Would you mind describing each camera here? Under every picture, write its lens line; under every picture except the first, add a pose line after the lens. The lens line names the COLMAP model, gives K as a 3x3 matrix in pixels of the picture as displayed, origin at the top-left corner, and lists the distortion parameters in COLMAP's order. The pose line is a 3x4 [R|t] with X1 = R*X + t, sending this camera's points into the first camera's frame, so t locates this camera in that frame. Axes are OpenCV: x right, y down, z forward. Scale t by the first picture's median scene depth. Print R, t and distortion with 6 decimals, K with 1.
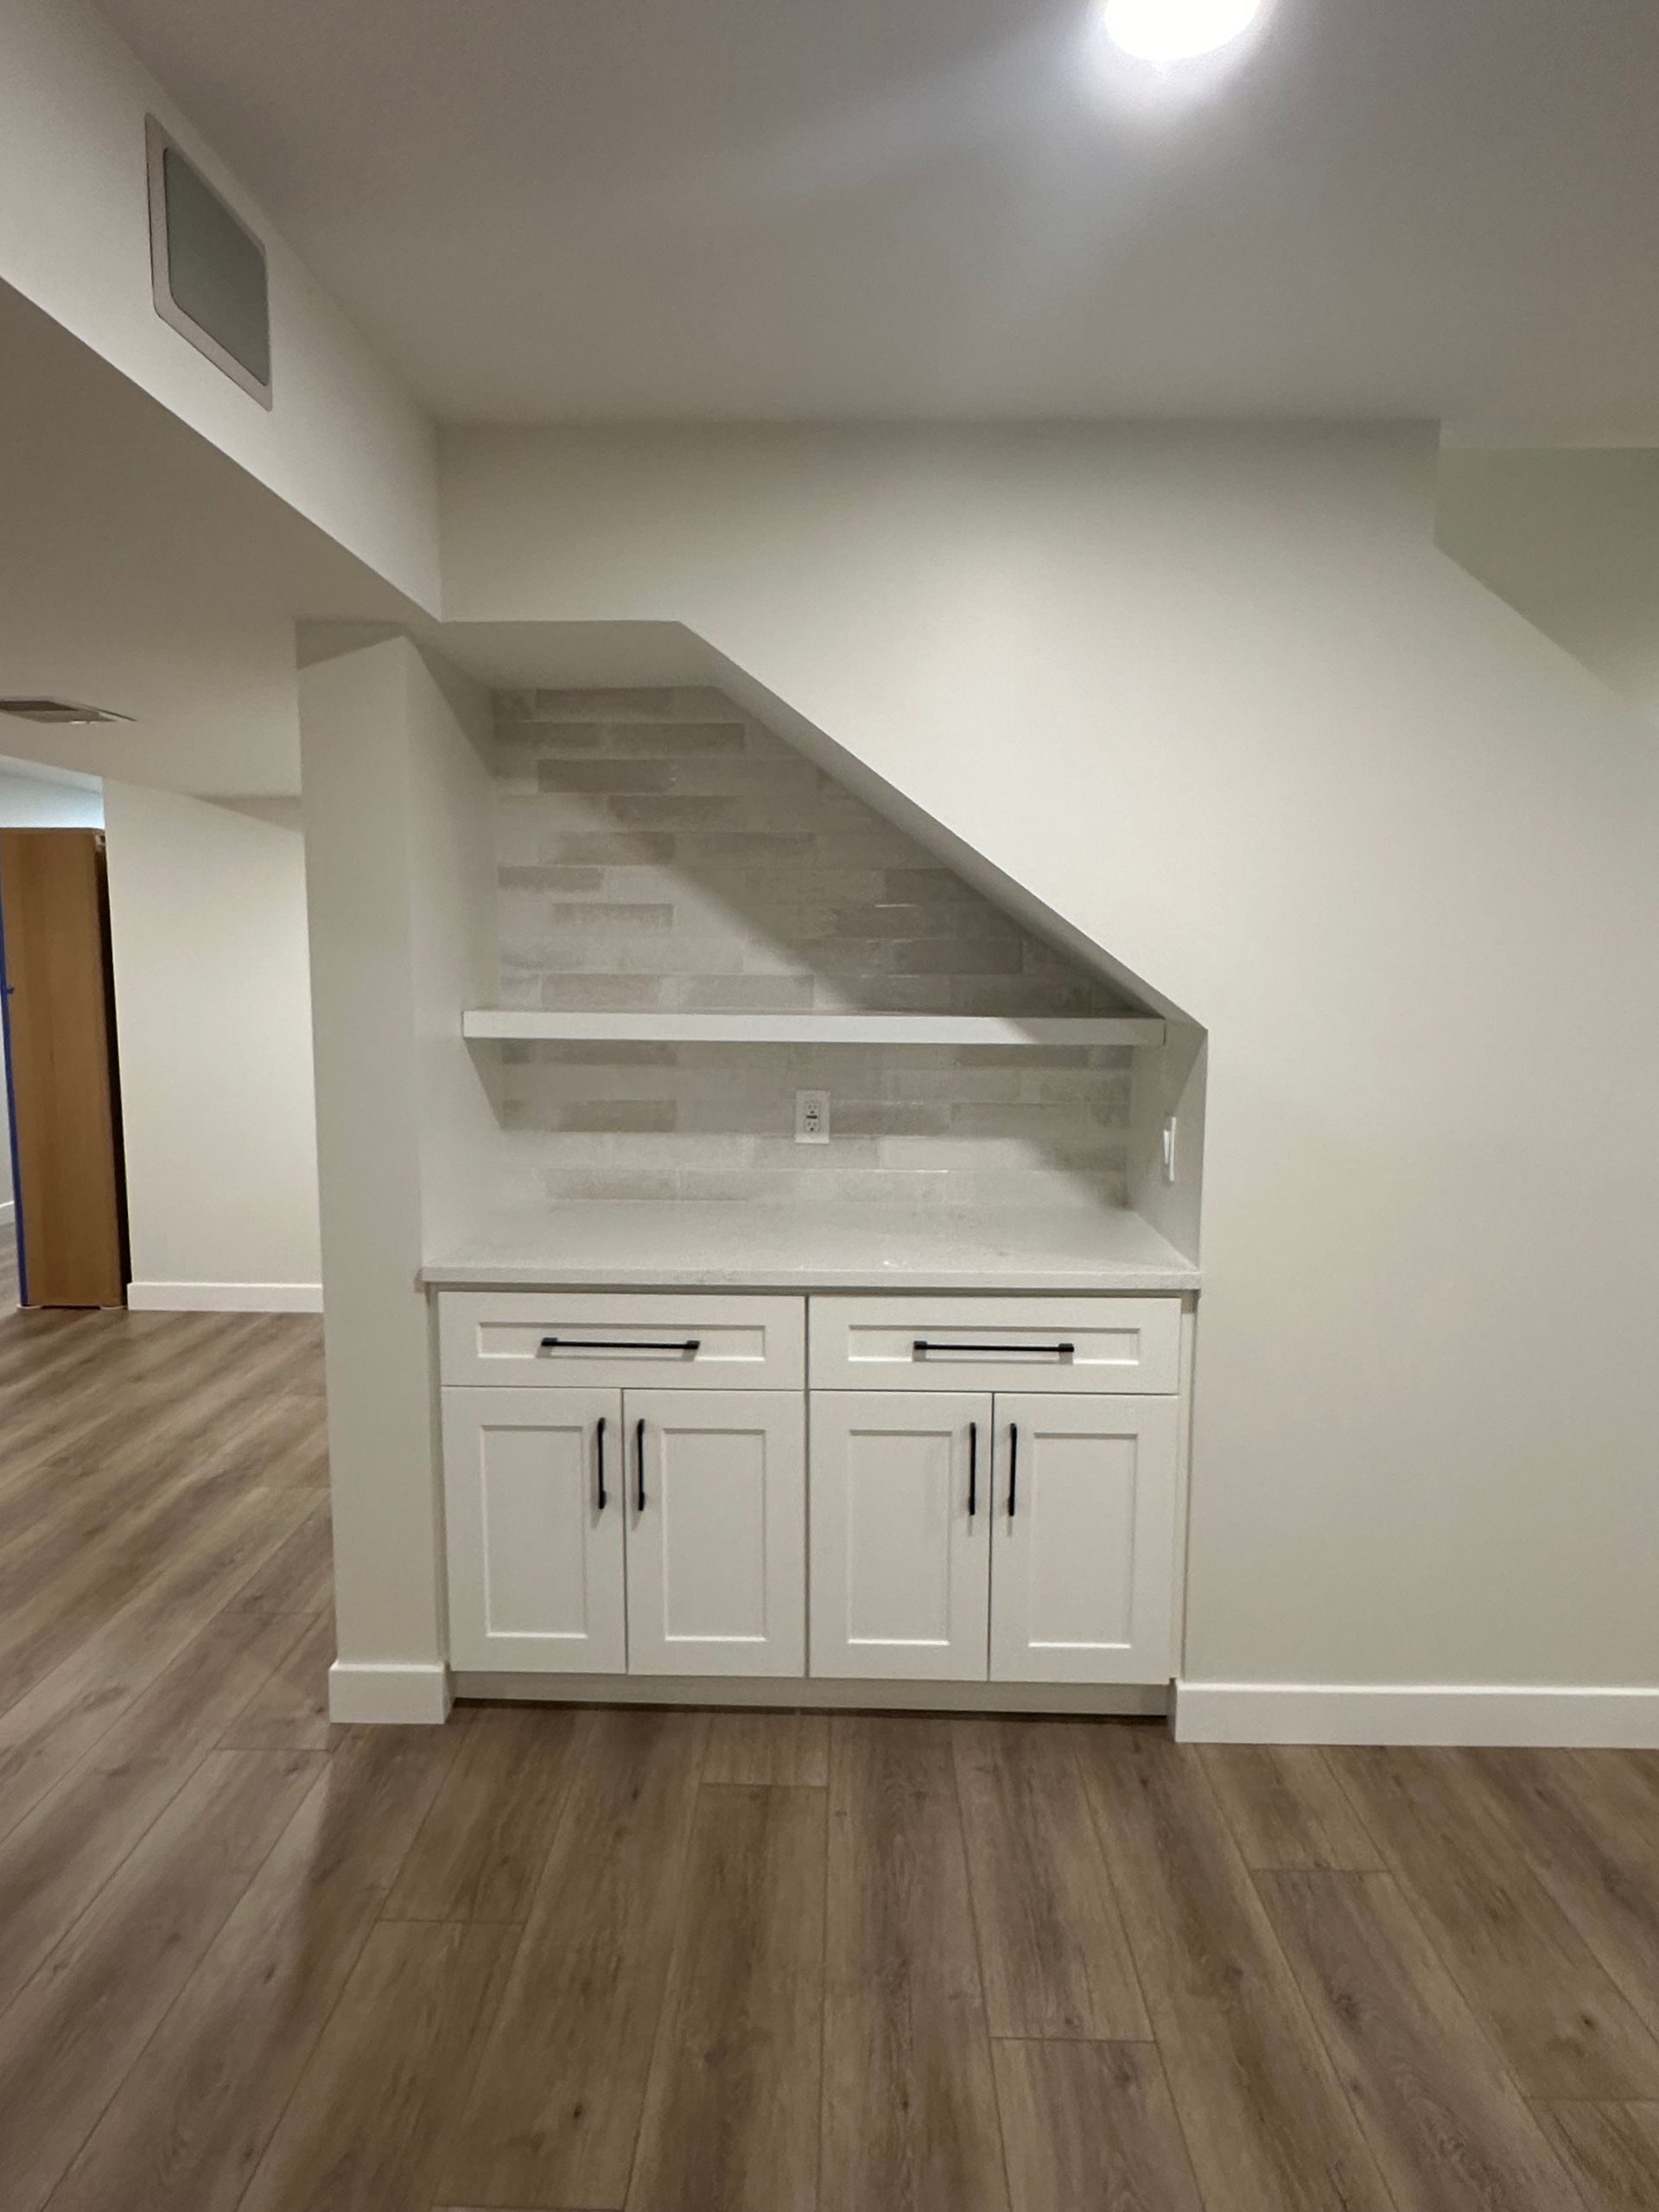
lens RADIAL K [[1331.4, 0, 823.1], [0, 1331.4, 1117.0], [0, 0, 1]] dist [0.001670, 0.002838]
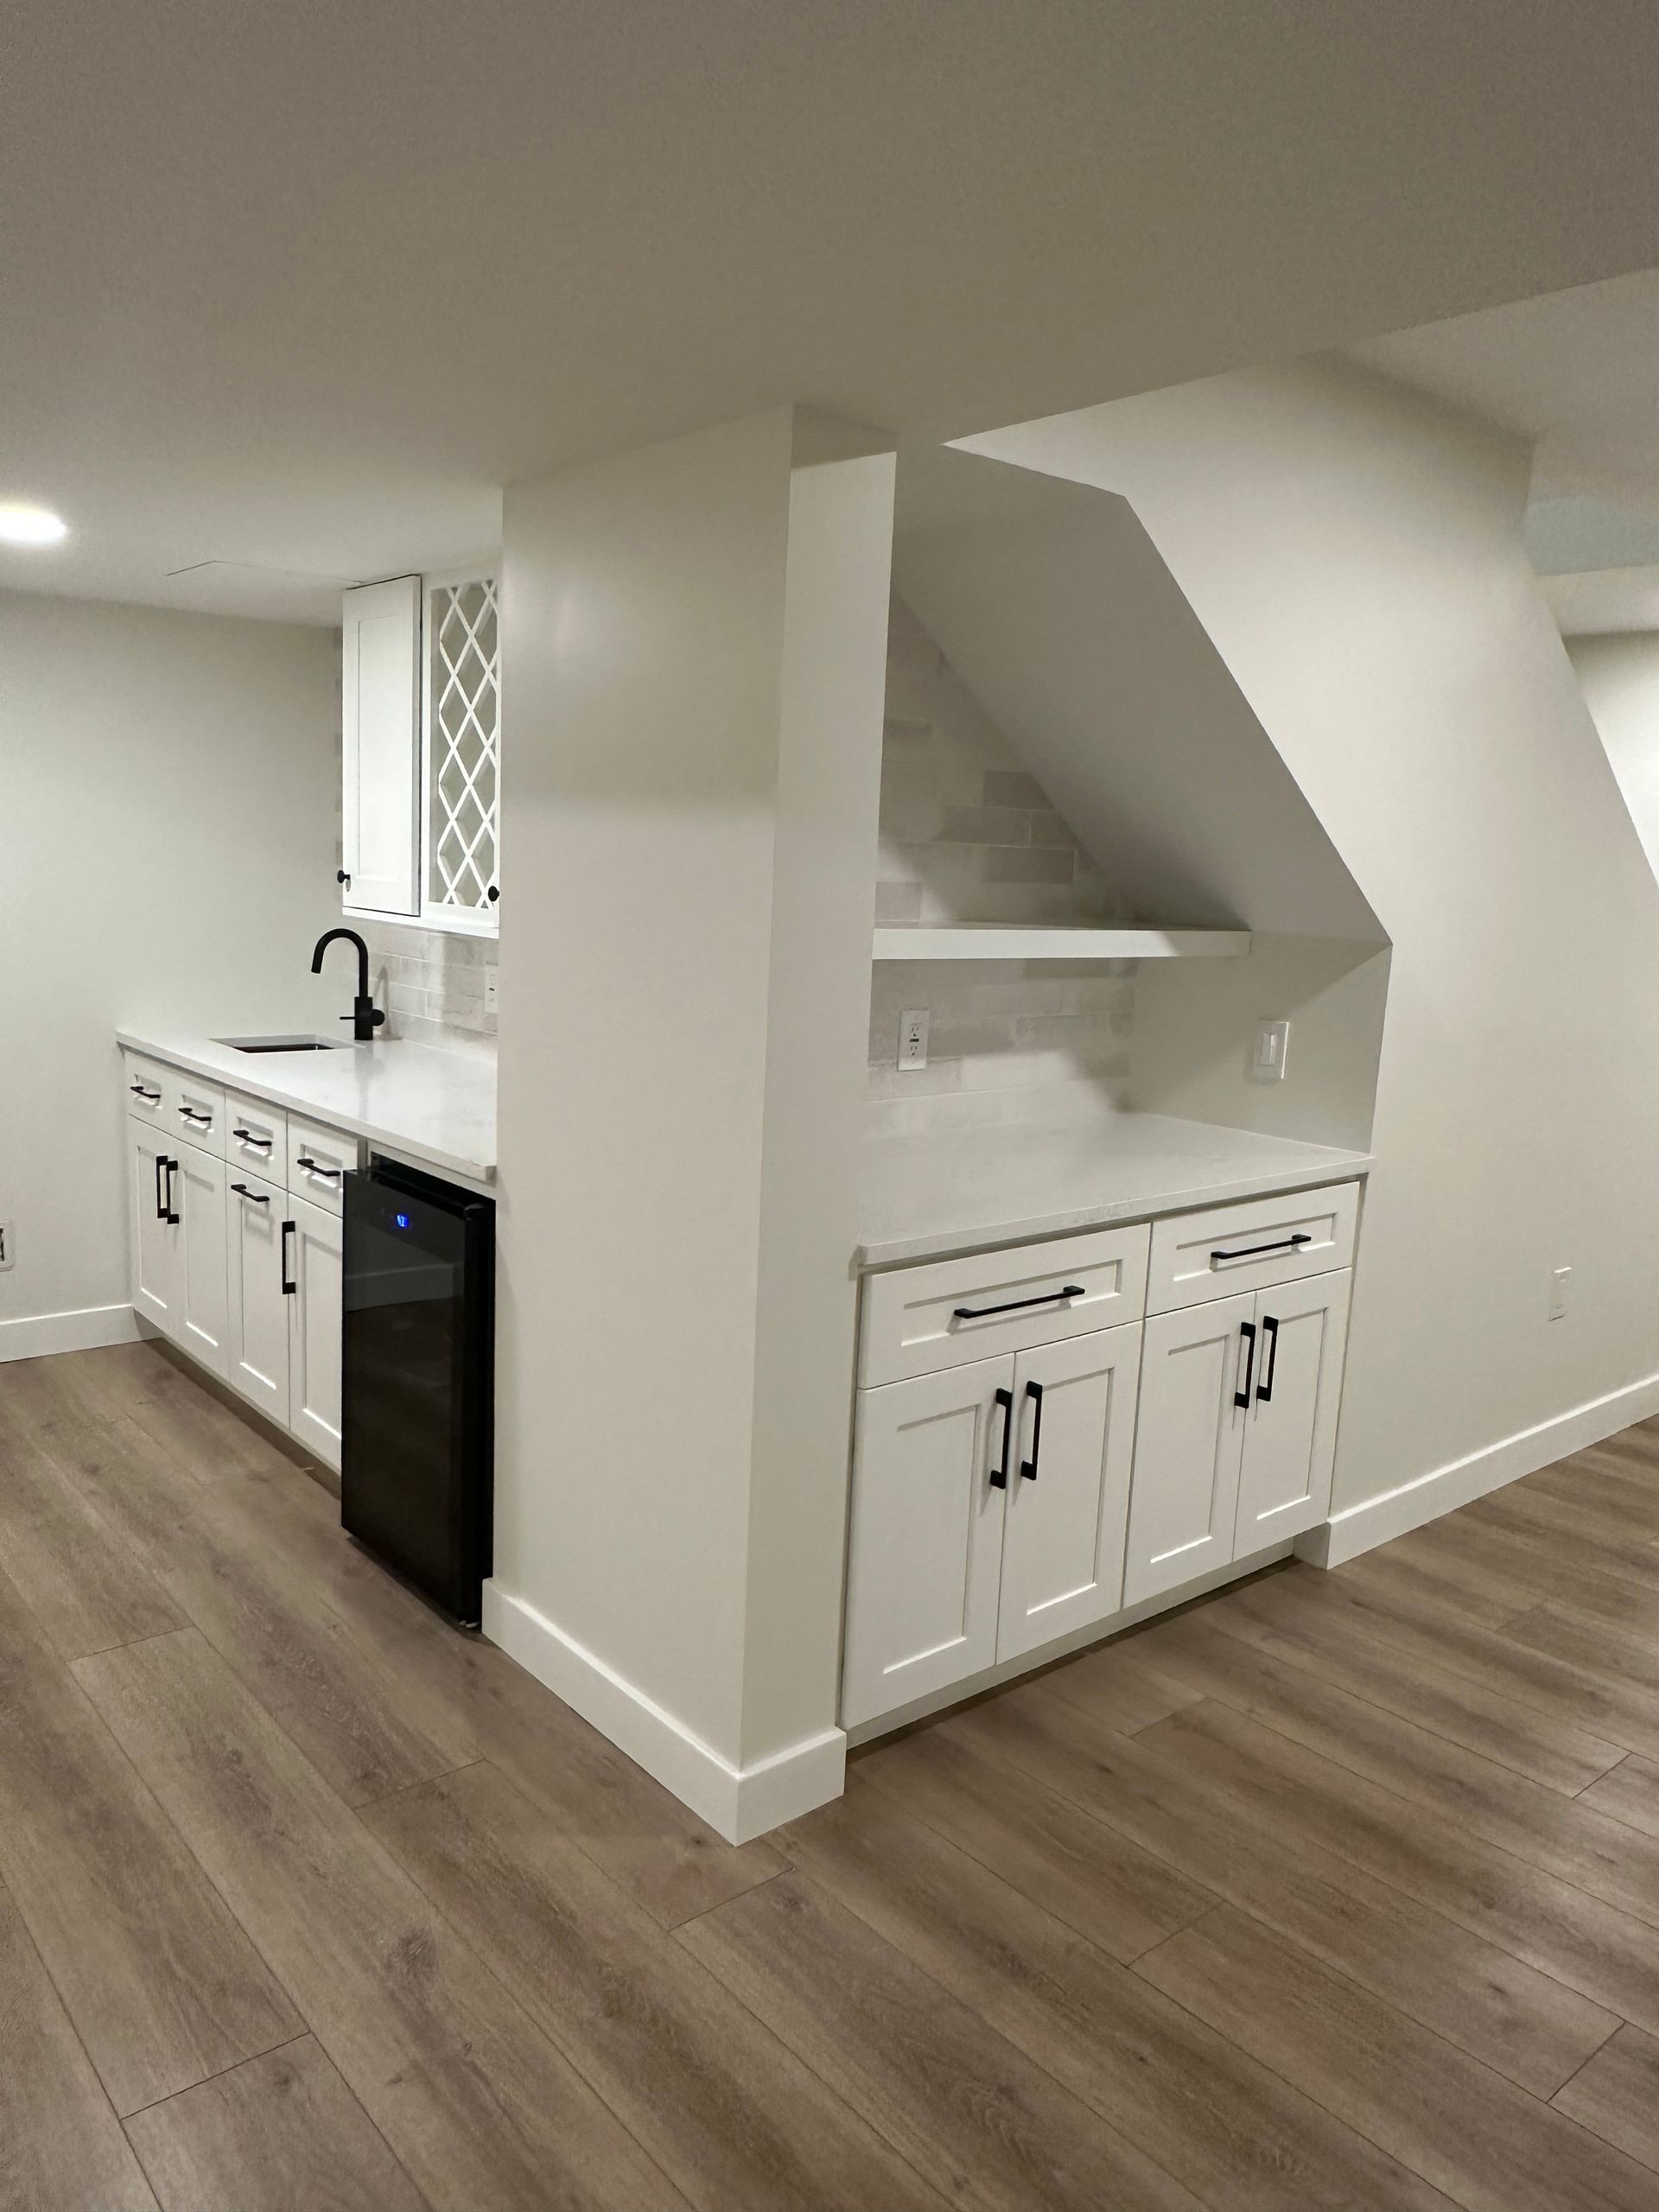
lens RADIAL K [[1535.5, 0, 787.0], [0, 1535.5, 1112.3], [0, 0, 1]] dist [0.011212, -0.004742]
pose [[0.753391, -0.080883, 0.652580, -0.907522], [0.042444, 0.996318, 0.074487, -0.038862], [-0.656202, -0.028420, 0.754050, 0.318481]]
